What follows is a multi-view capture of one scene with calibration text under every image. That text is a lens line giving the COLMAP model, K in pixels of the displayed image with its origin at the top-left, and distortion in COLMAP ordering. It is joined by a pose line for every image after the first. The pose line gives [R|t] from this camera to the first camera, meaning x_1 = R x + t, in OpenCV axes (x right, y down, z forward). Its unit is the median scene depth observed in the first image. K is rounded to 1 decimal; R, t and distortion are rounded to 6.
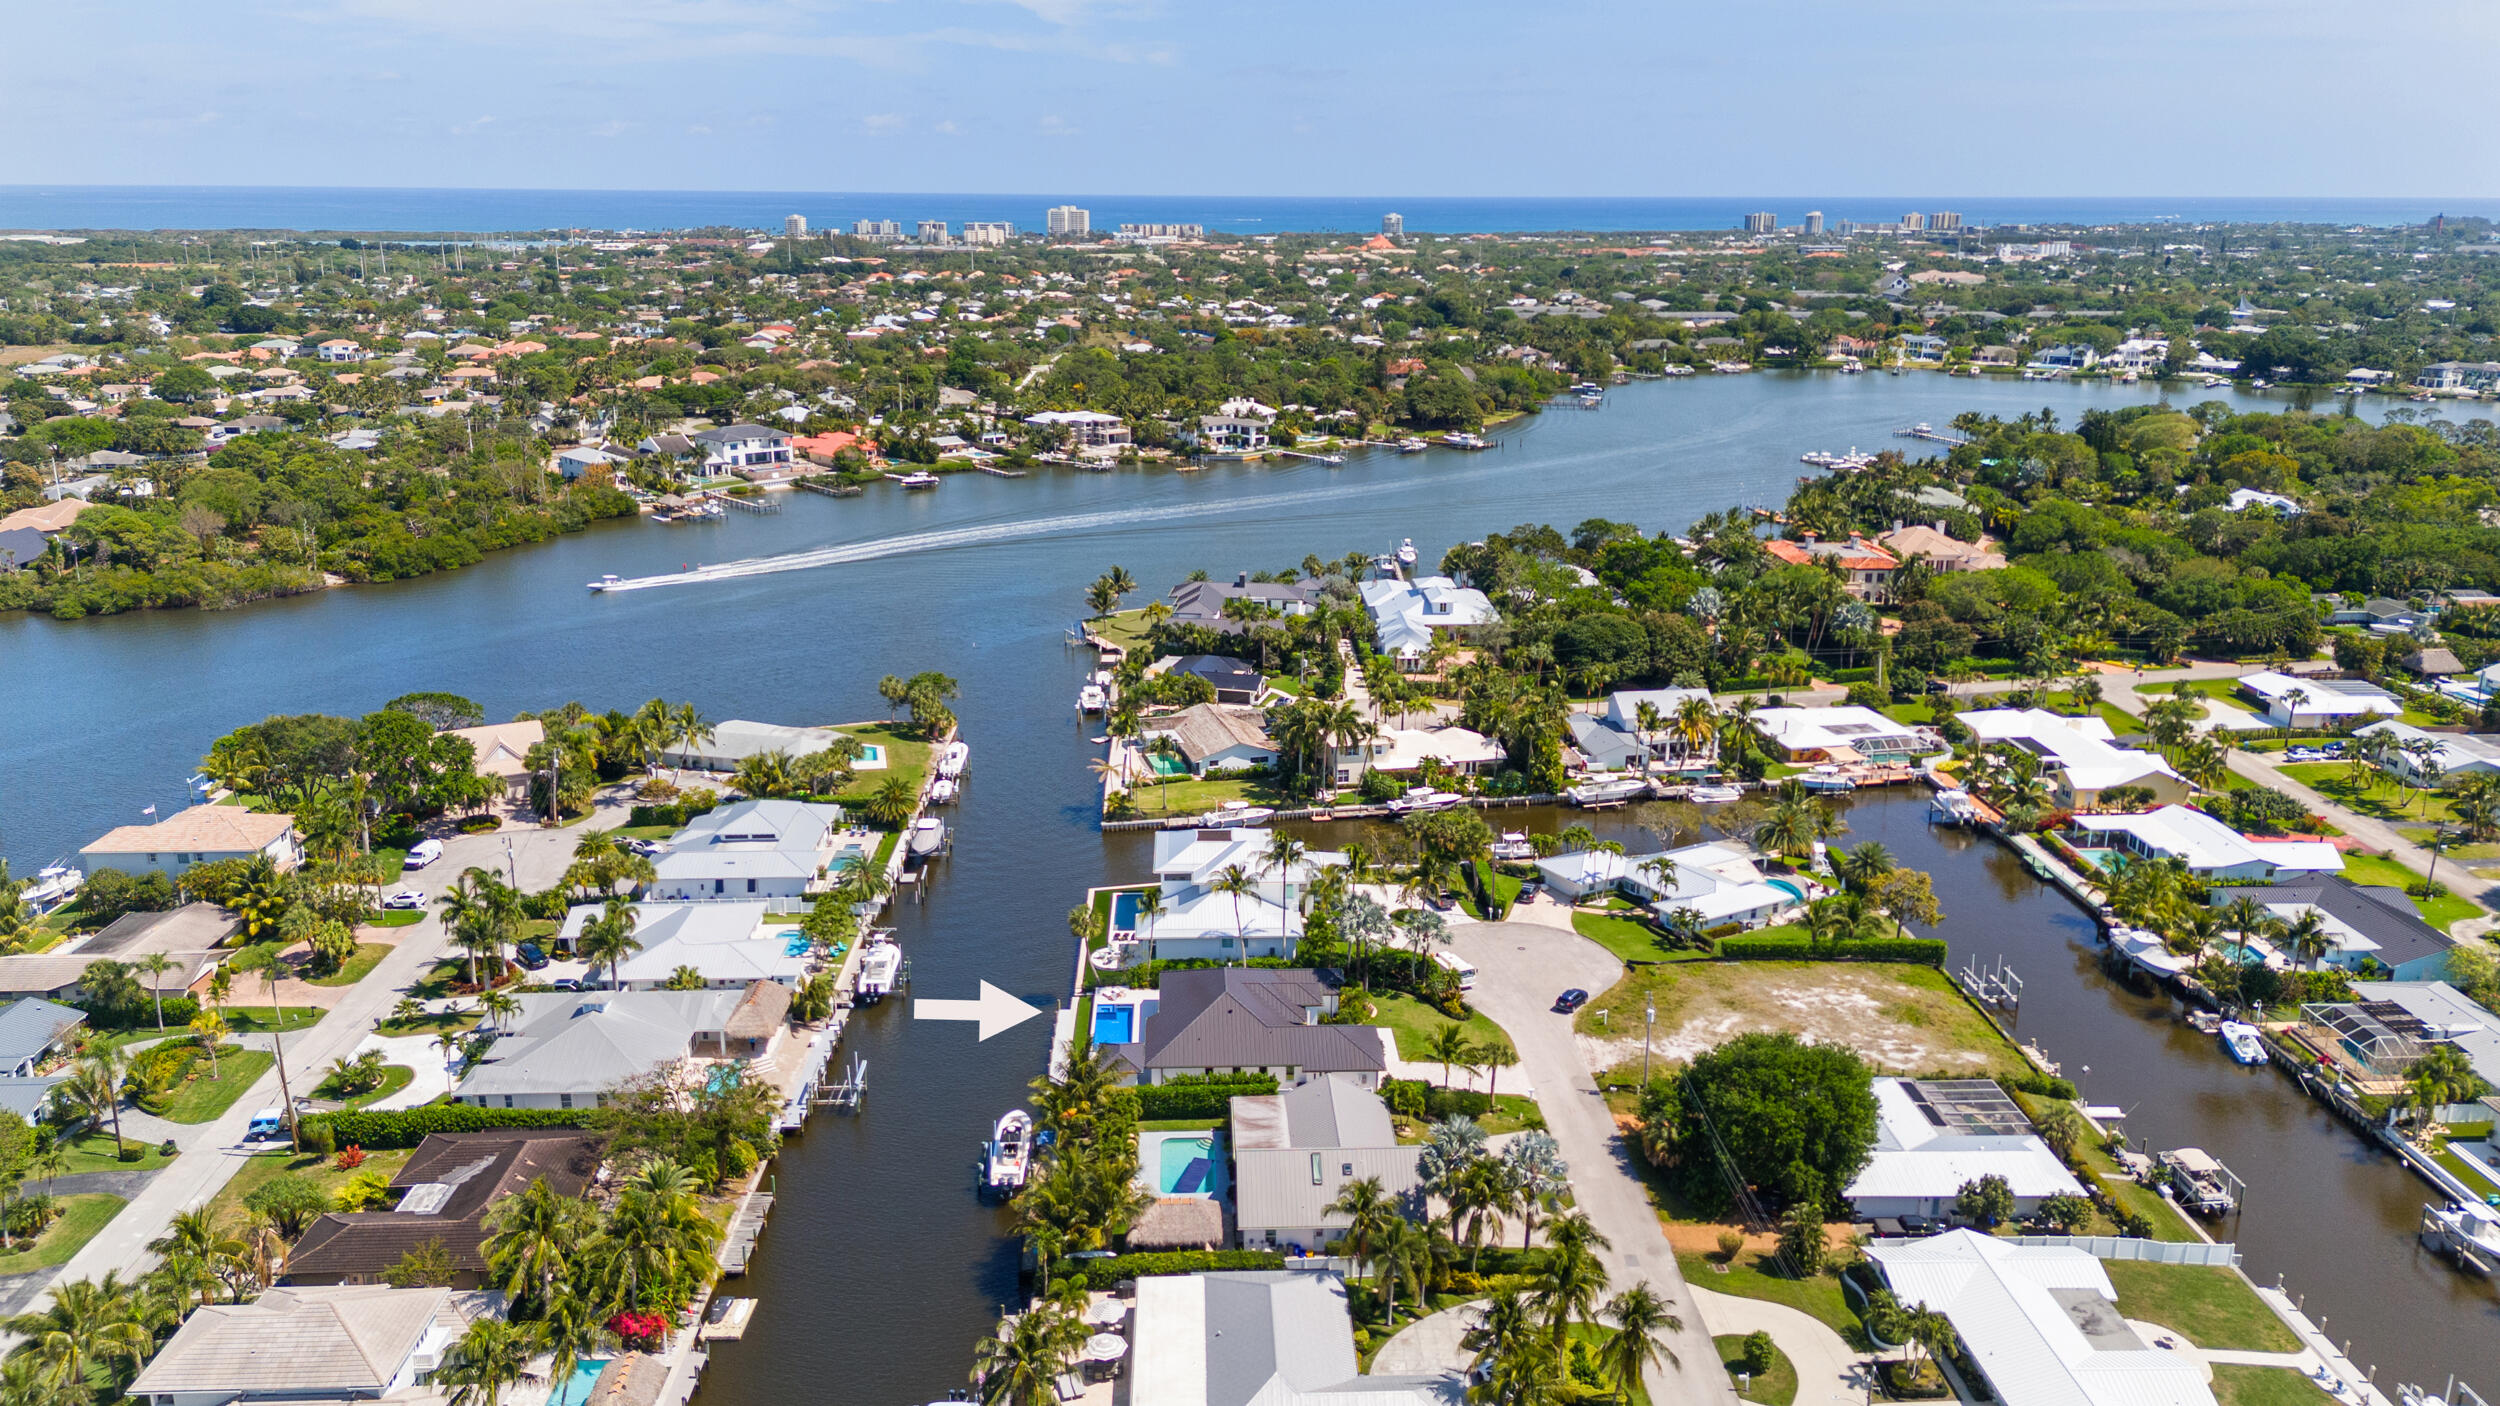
lens RADIAL K [[1815.2, 0, 1250.0], [0, 1815.2, 703.0], [0, 0, 1]] dist [0.106282, -0.135186]
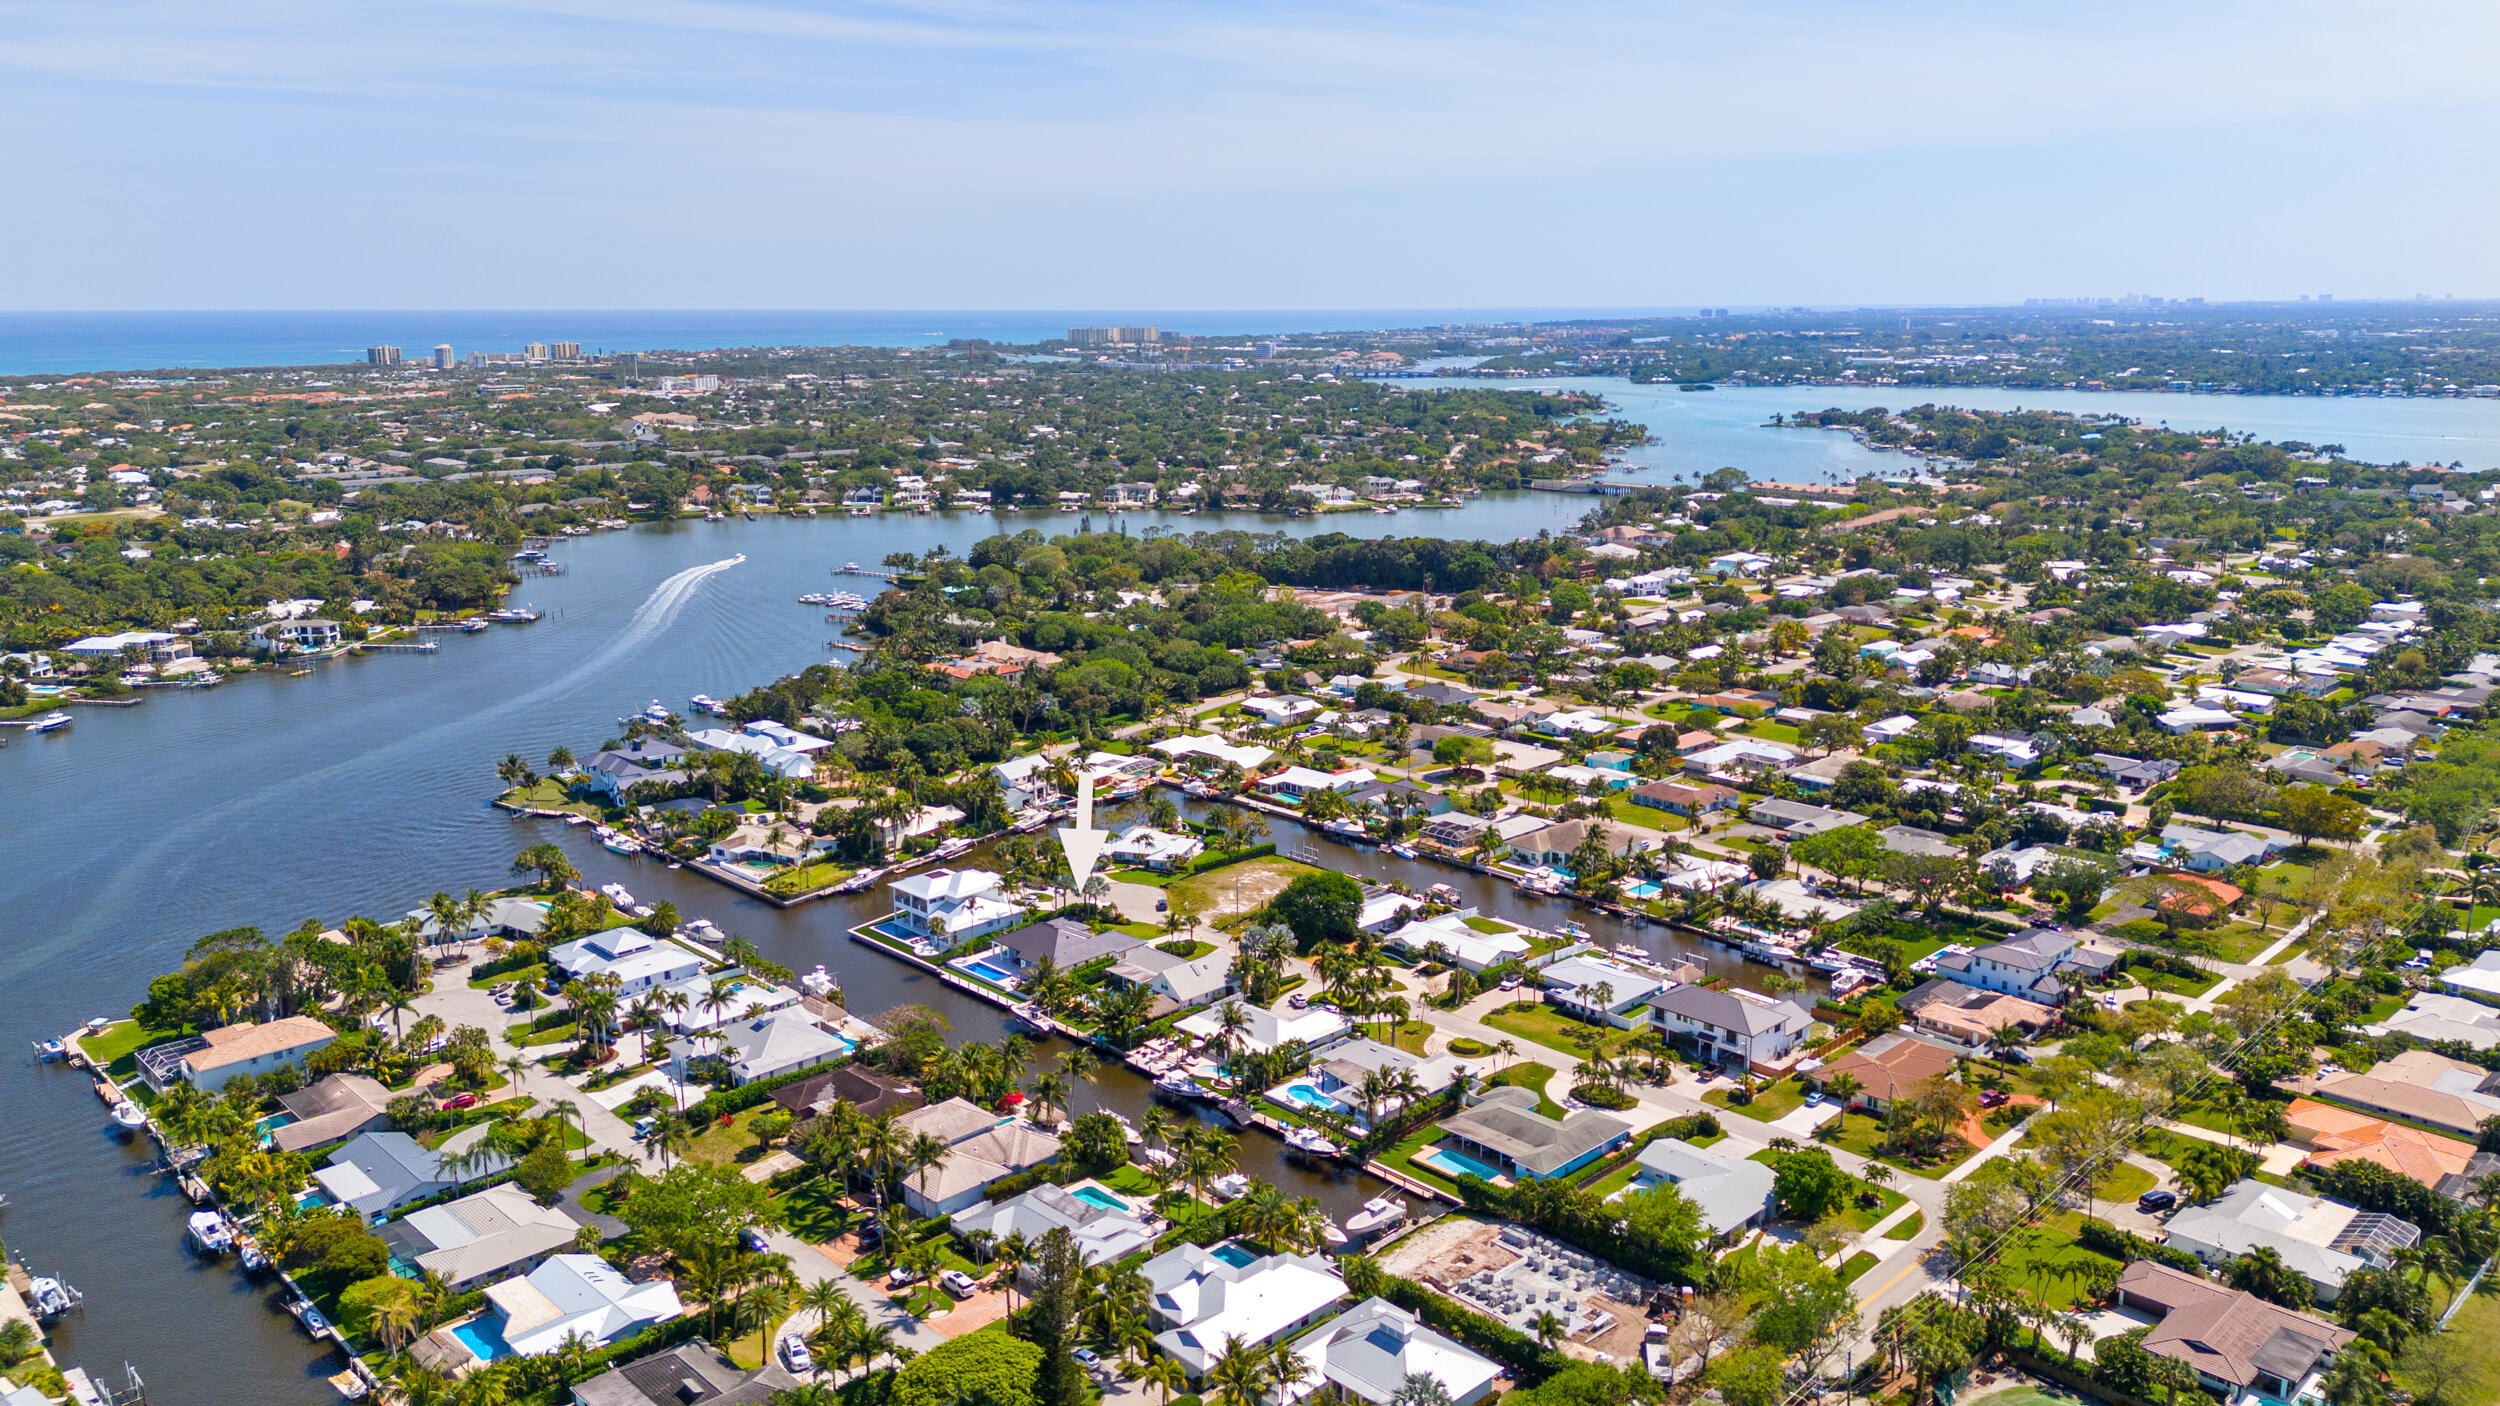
lens RADIAL K [[1815.2, 0, 1250.0], [0, 1815.2, 703.0], [0, 0, 1]] dist [0.106282, -0.135186]
pose [[0.740384, -0.152468, 0.654664, -0.379159], [0.189365, 0.981800, 0.014496, -0.022920], [-0.644959, 0.113237, 0.755781, -0.211648]]
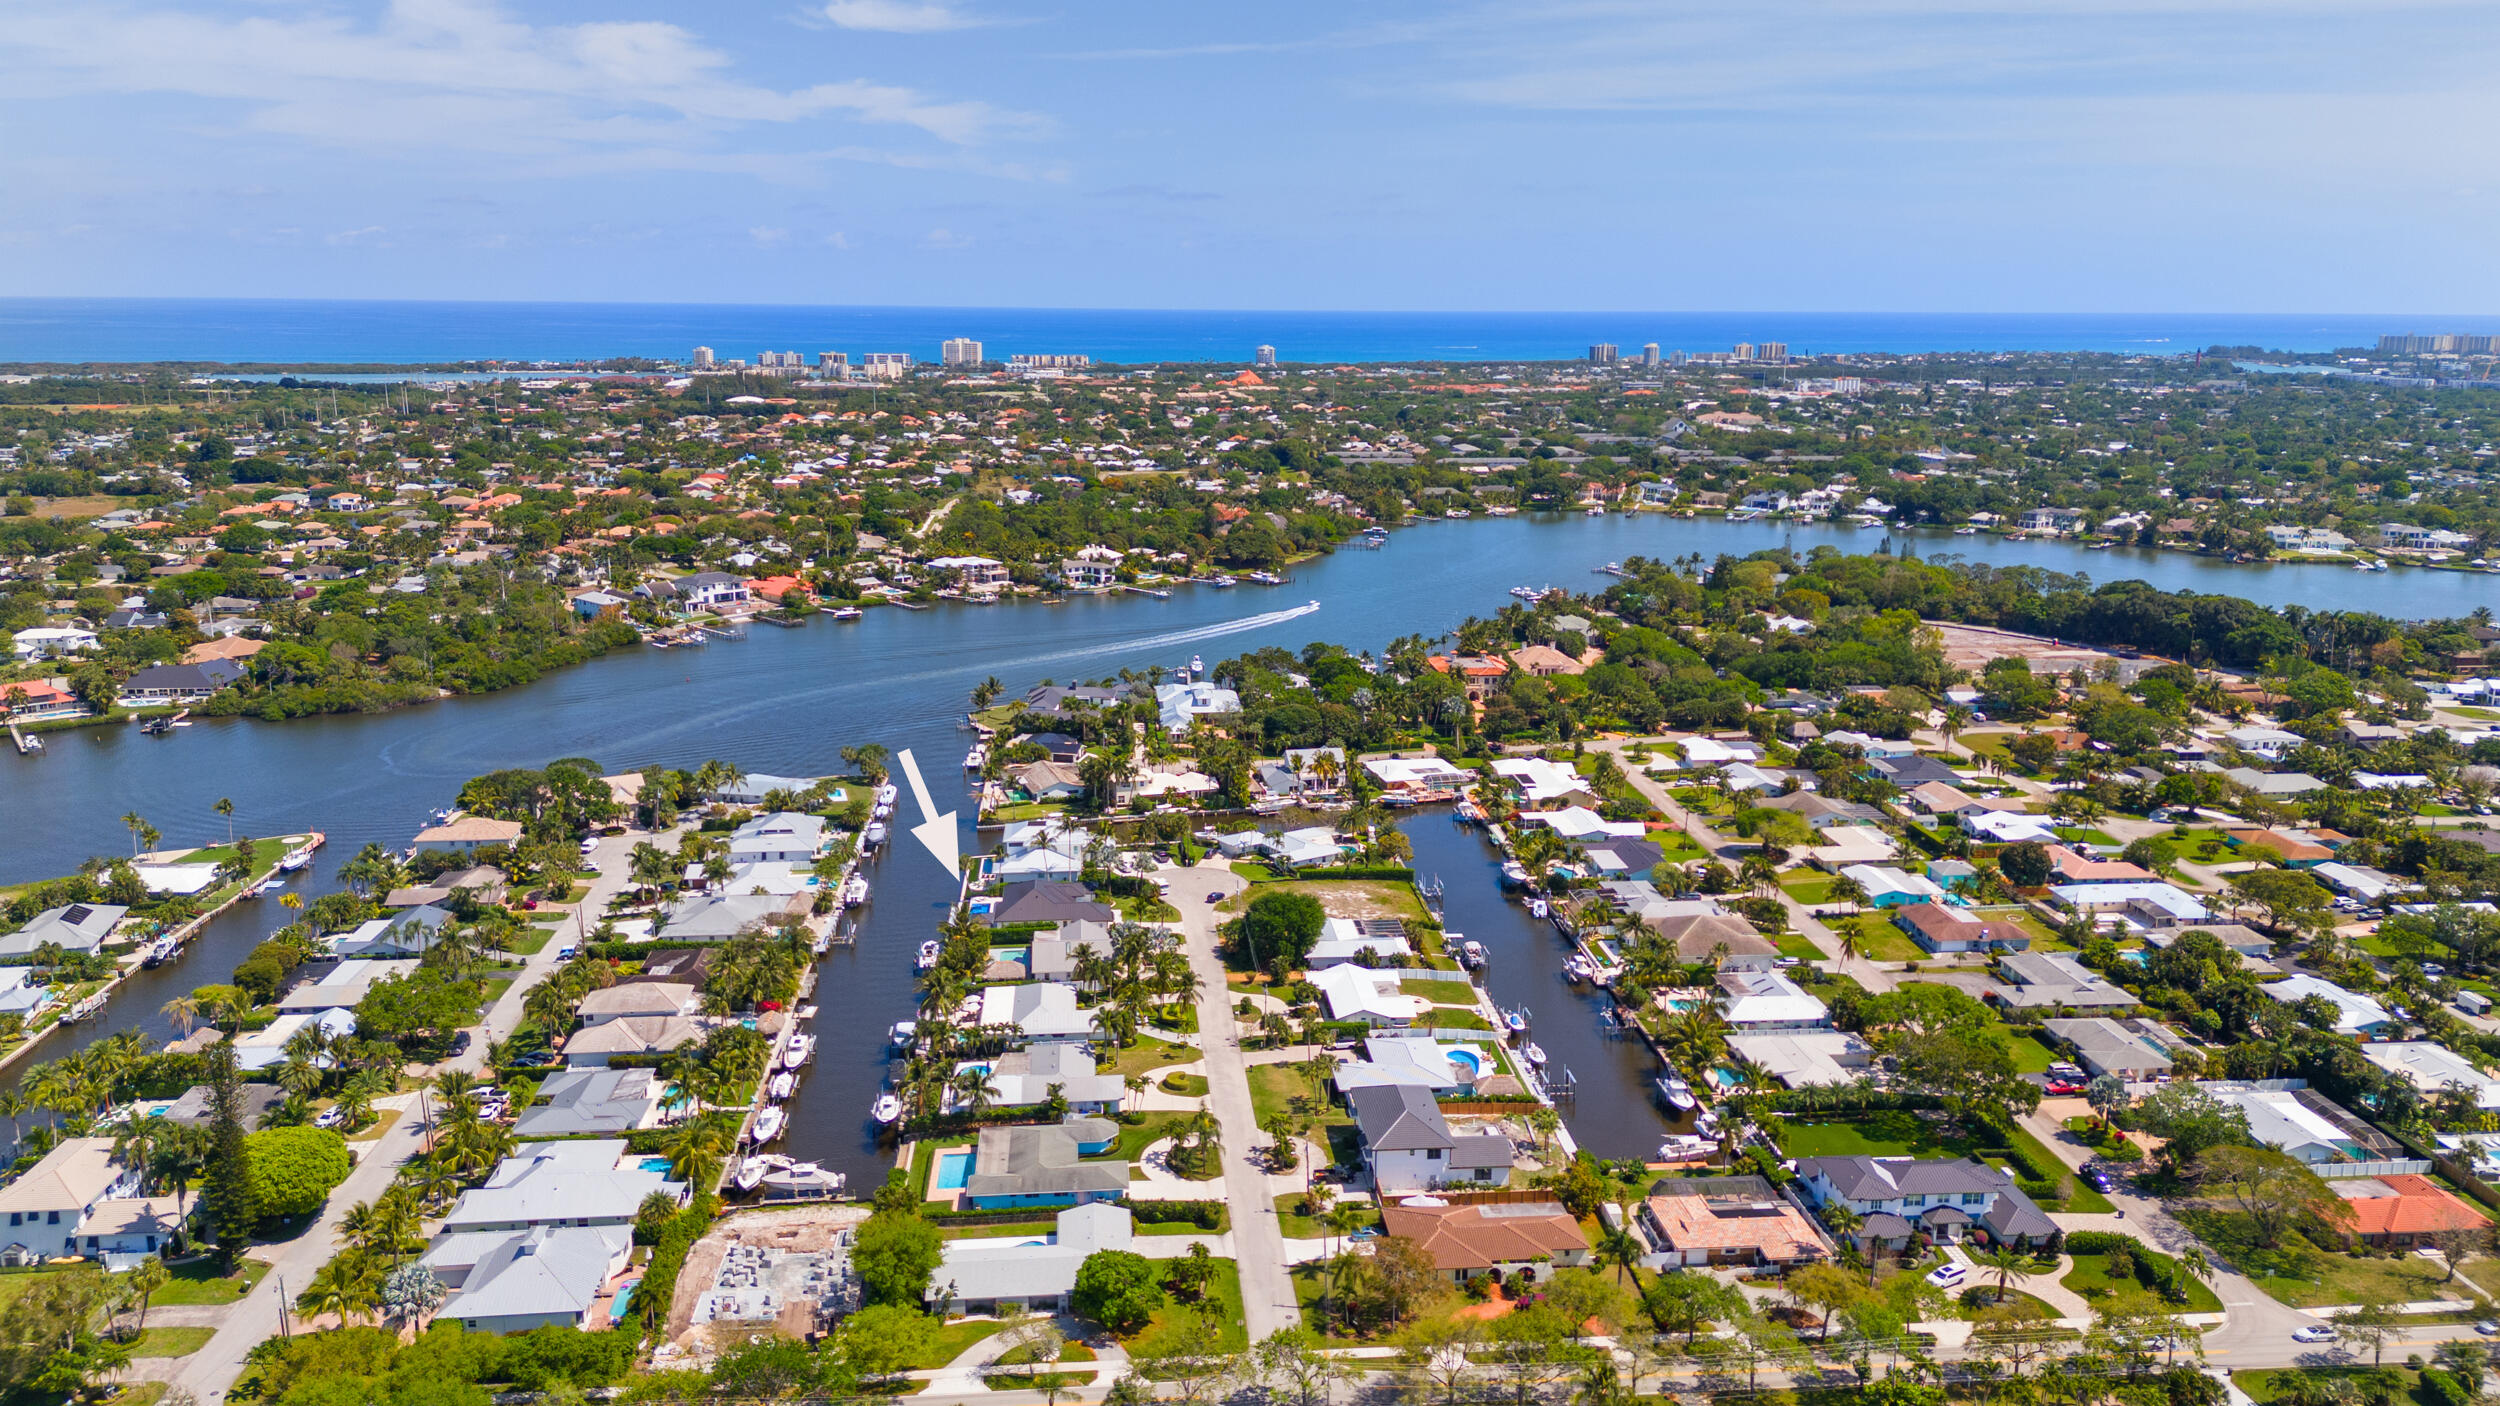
lens RADIAL K [[1815.2, 0, 1250.0], [0, 1815.2, 703.0], [0, 0, 1]] dist [0.106282, -0.135186]
pose [[0.998388, -0.010223, 0.055824, 0.040176], [0.013392, 0.998302, -0.056694, 0.024710], [-0.055150, 0.057350, 0.996830, -0.365870]]
